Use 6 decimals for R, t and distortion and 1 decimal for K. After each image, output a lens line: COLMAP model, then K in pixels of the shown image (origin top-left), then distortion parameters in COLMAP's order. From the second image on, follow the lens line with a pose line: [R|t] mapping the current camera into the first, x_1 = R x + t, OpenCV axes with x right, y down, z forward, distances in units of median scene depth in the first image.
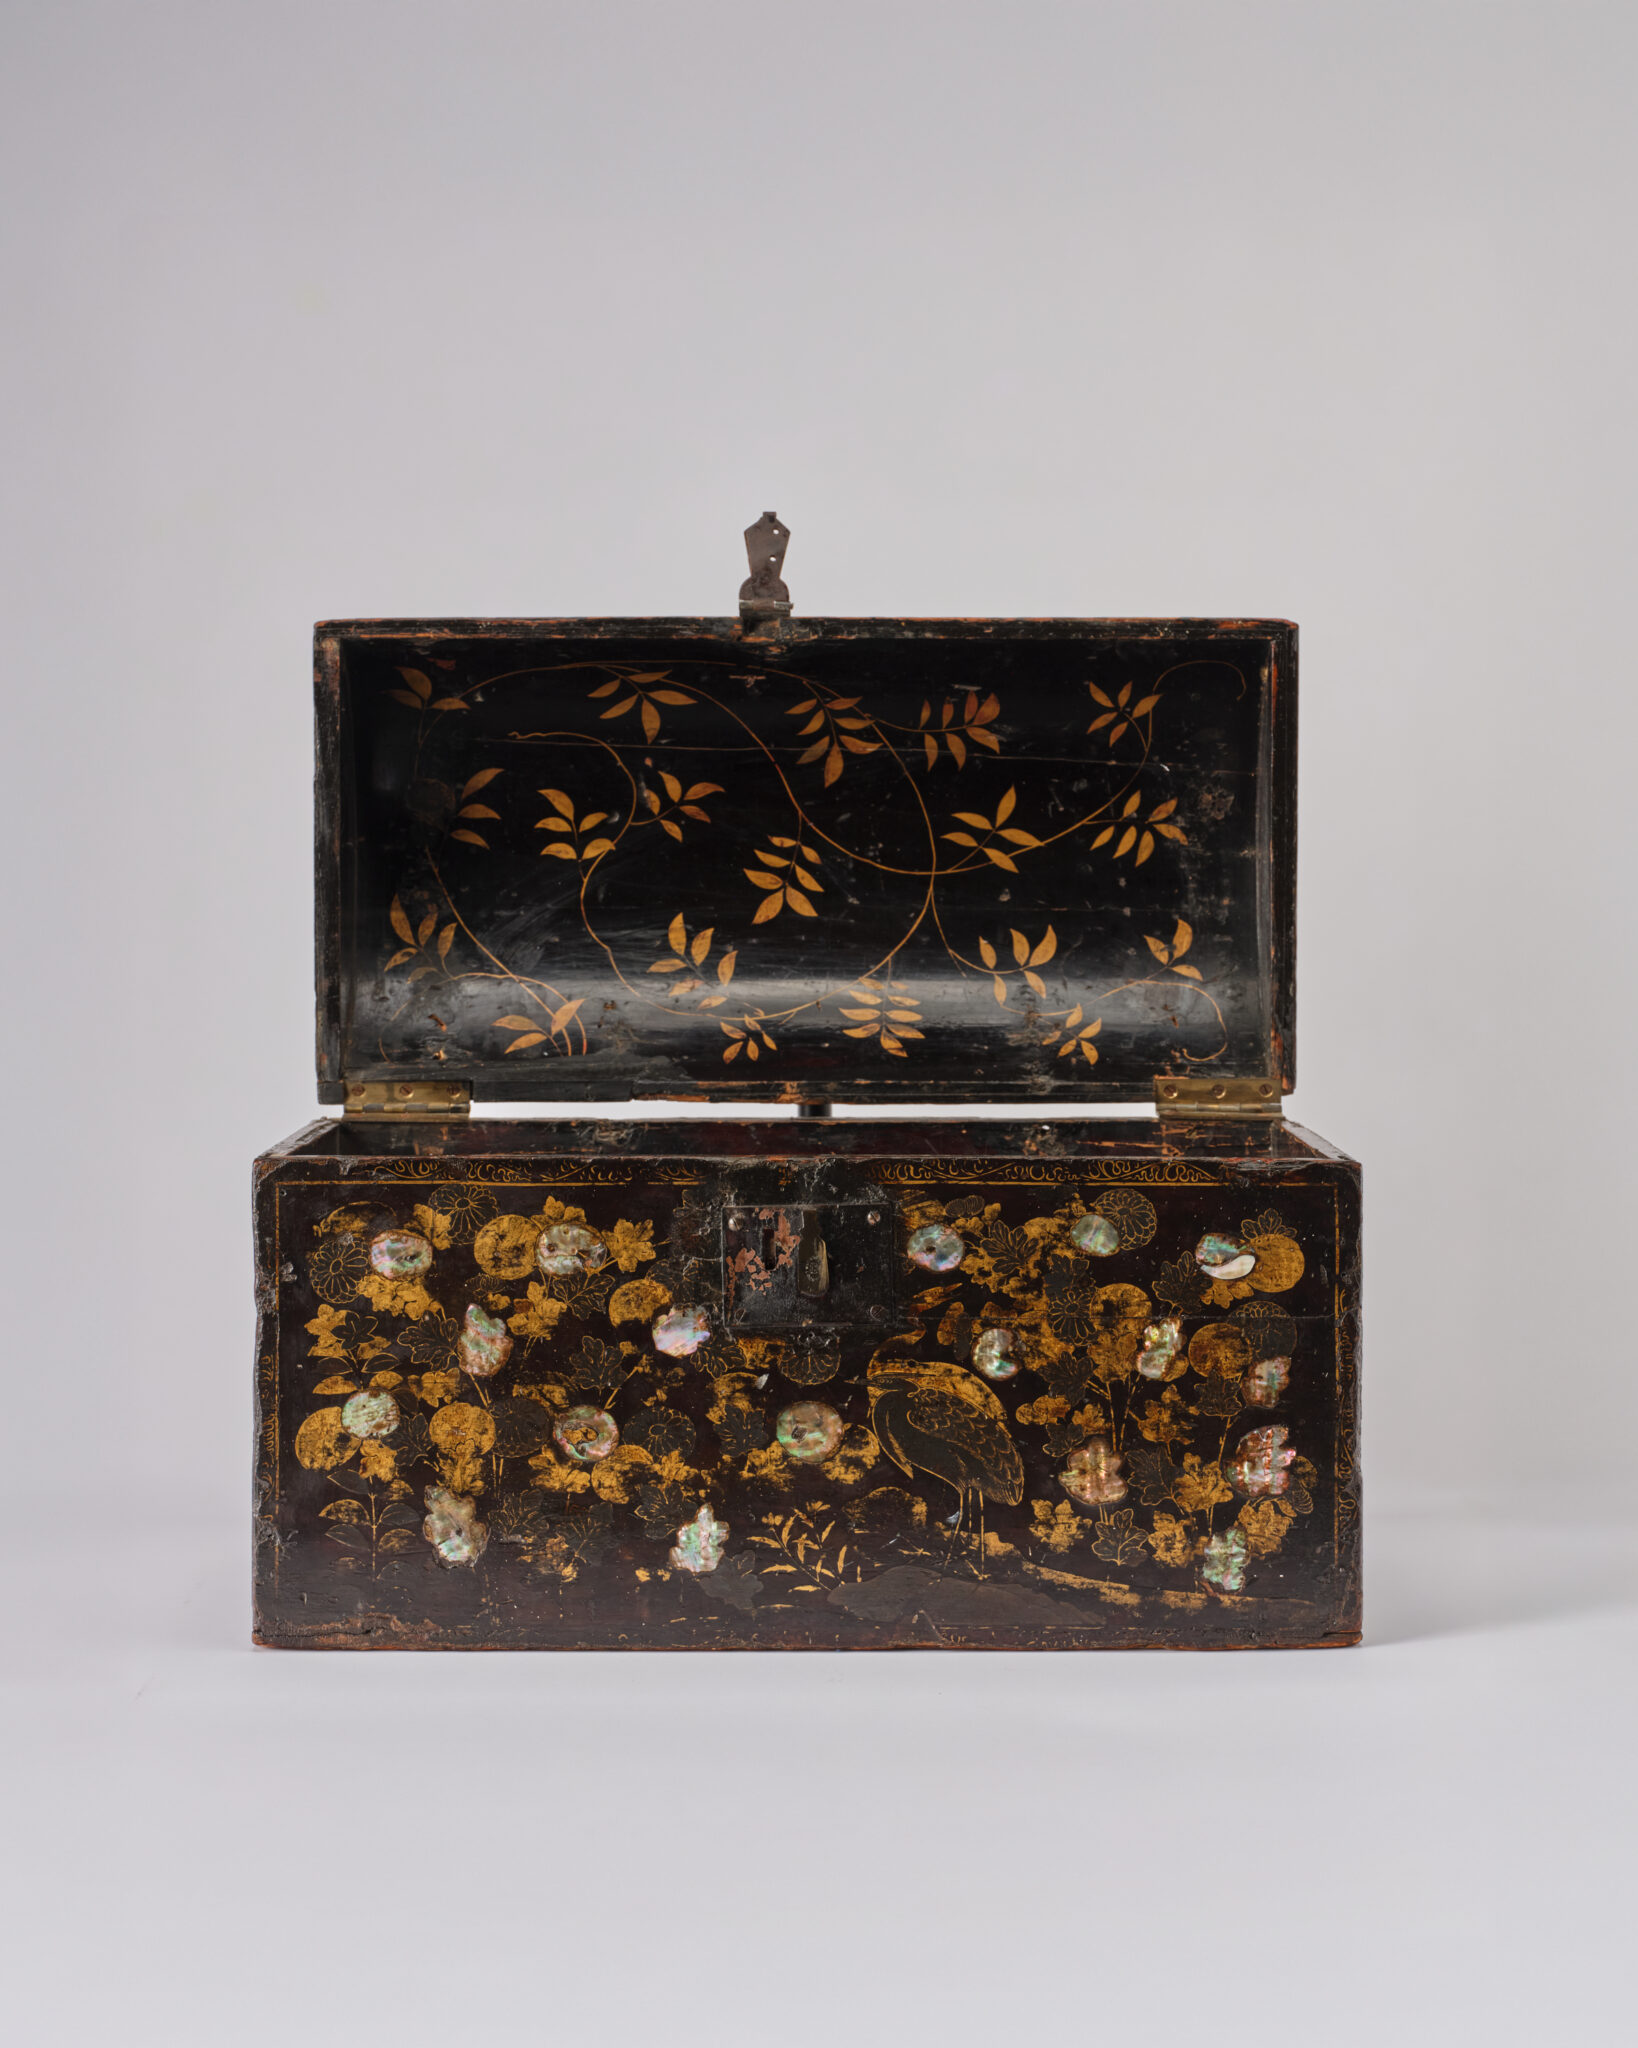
lens RADIAL K [[4797.4, 0, 598.5], [0, 4797.4, 515.2], [0, 0, 1]] dist [-0.064485, 0.000000]
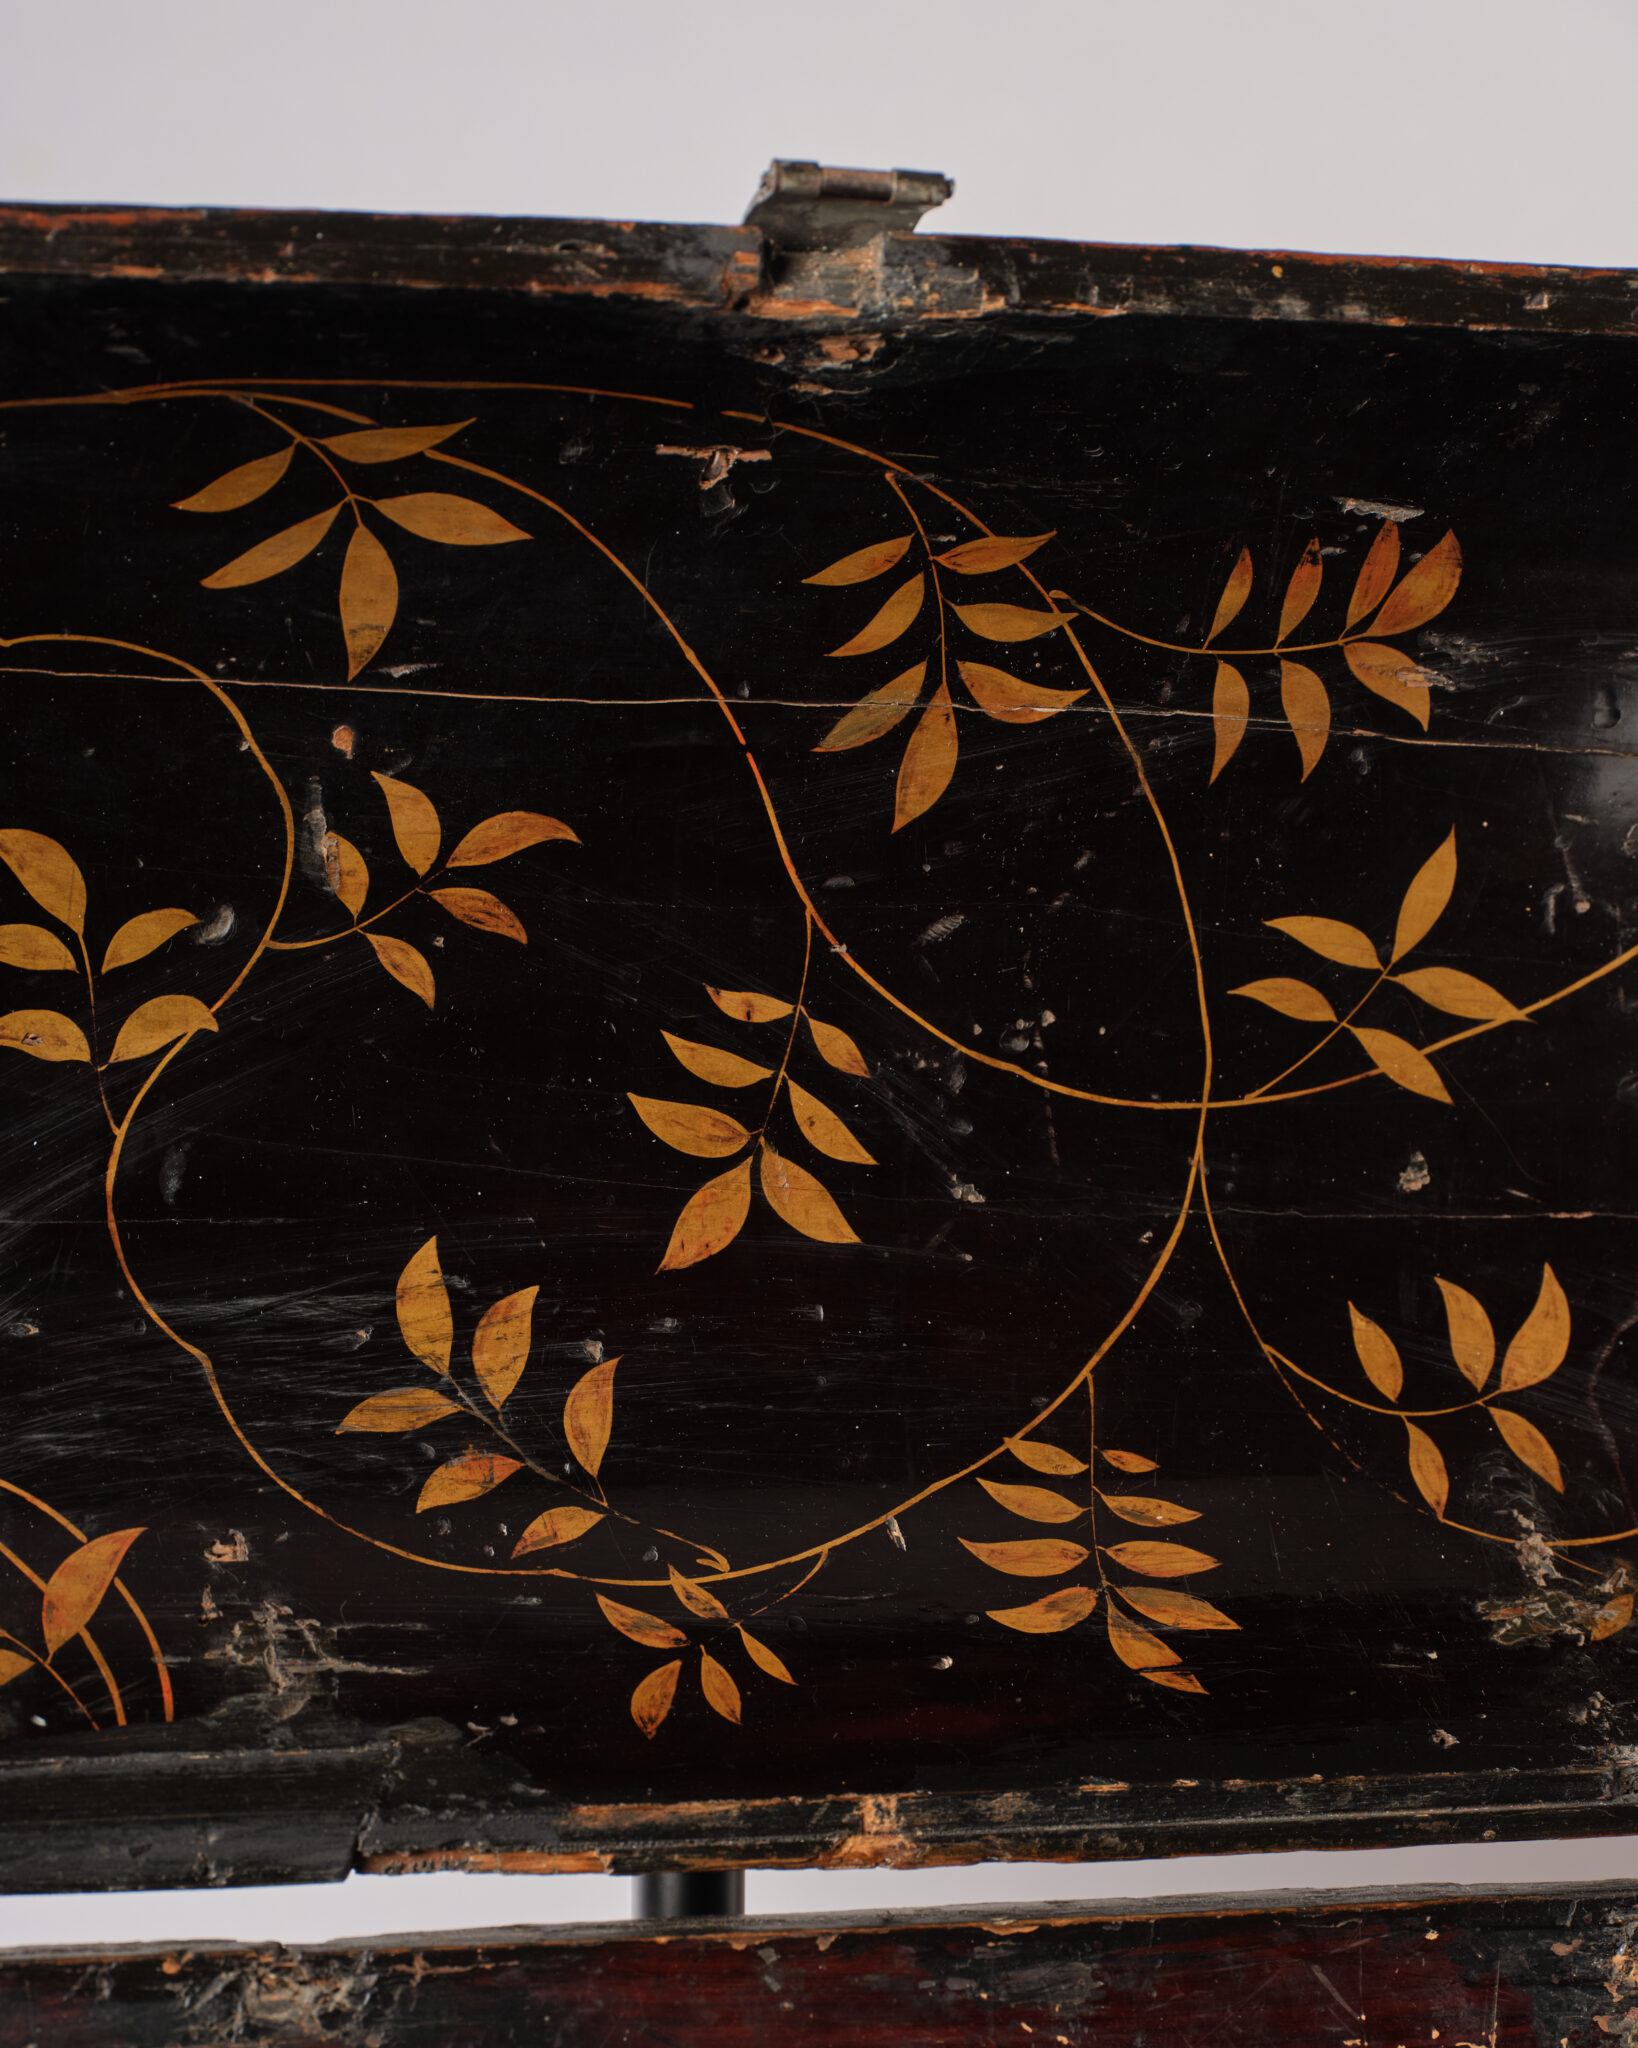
lens RADIAL K [[5639.0, 0, 735.0], [0, 5639.0, 1006.3], [0, 0, 1]] dist [-0.098426, 0.000000]
pose [[0.952309, 0.002828, 0.305123, -0.074763], [-0.015683, 0.999089, 0.039686, 0.053994], [-0.304733, -0.042579, 0.951486, 0.656784]]
